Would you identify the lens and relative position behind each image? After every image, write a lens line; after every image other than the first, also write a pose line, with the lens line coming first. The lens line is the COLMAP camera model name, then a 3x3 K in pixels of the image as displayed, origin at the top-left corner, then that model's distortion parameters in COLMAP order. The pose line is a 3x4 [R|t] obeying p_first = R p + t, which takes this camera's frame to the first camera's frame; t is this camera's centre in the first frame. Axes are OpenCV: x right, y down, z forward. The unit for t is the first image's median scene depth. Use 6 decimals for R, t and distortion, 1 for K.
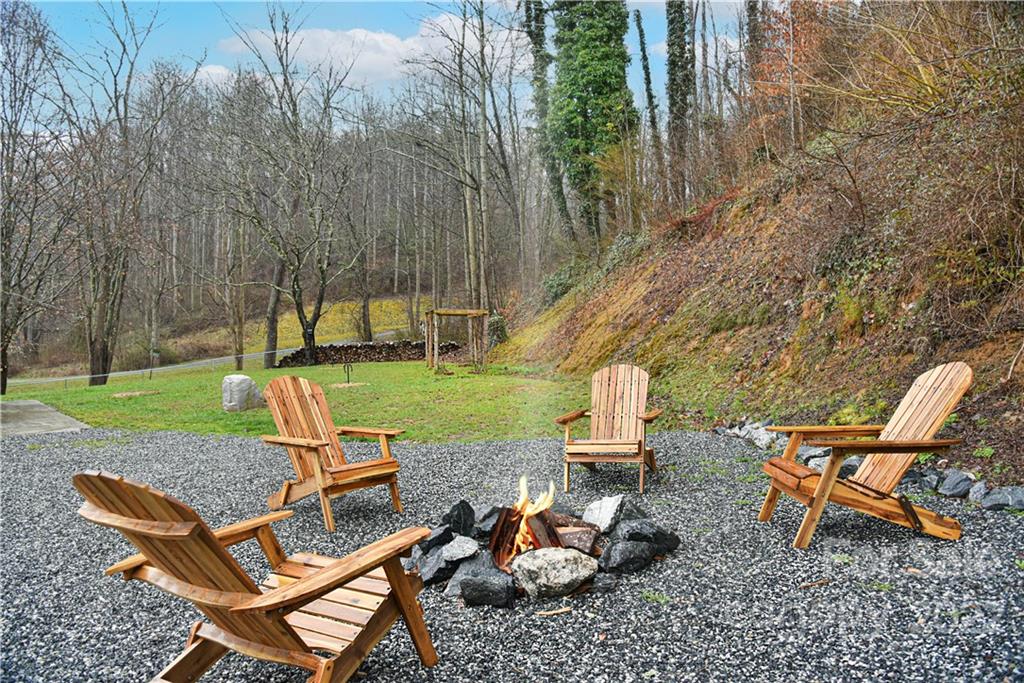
lens RADIAL K [[715.8, 0, 511.9], [0, 715.8, 336.9], [0, 0, 1]] dist [-0.103150, 0.000404]
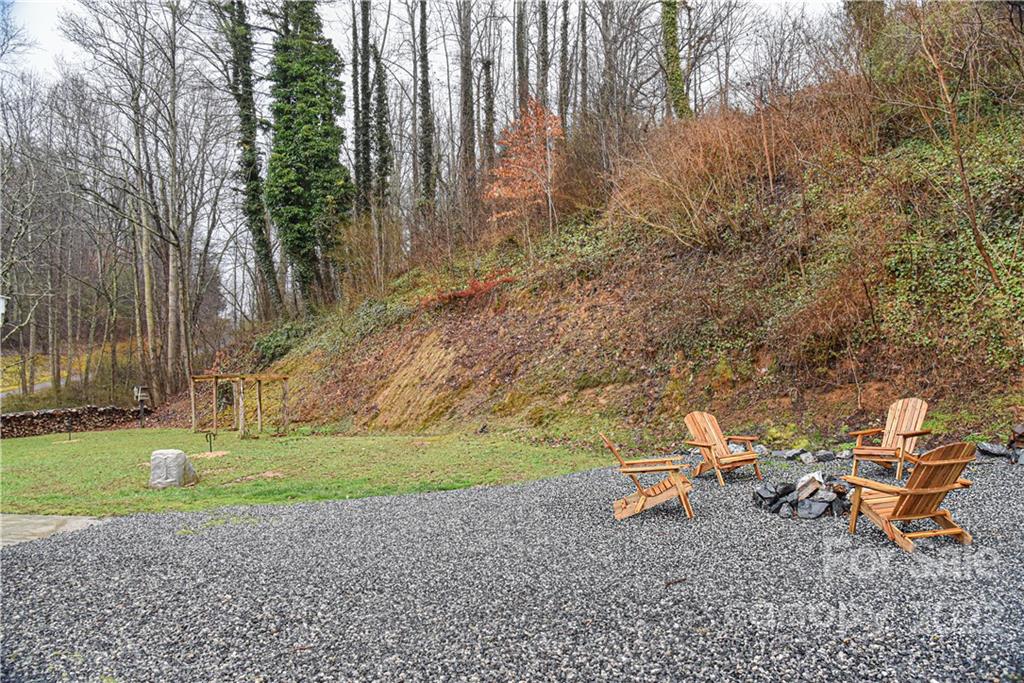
lens RADIAL K [[715.8, 0, 513.4], [0, 715.8, 342.6], [0, 0, 1]] dist [-0.103150, 0.000404]
pose [[0.825390, 0.000533, 0.564562, -0.231812], [0.037249, 0.997769, -0.055400, -0.009592], [-0.563333, 0.066756, 0.823529, -0.026537]]
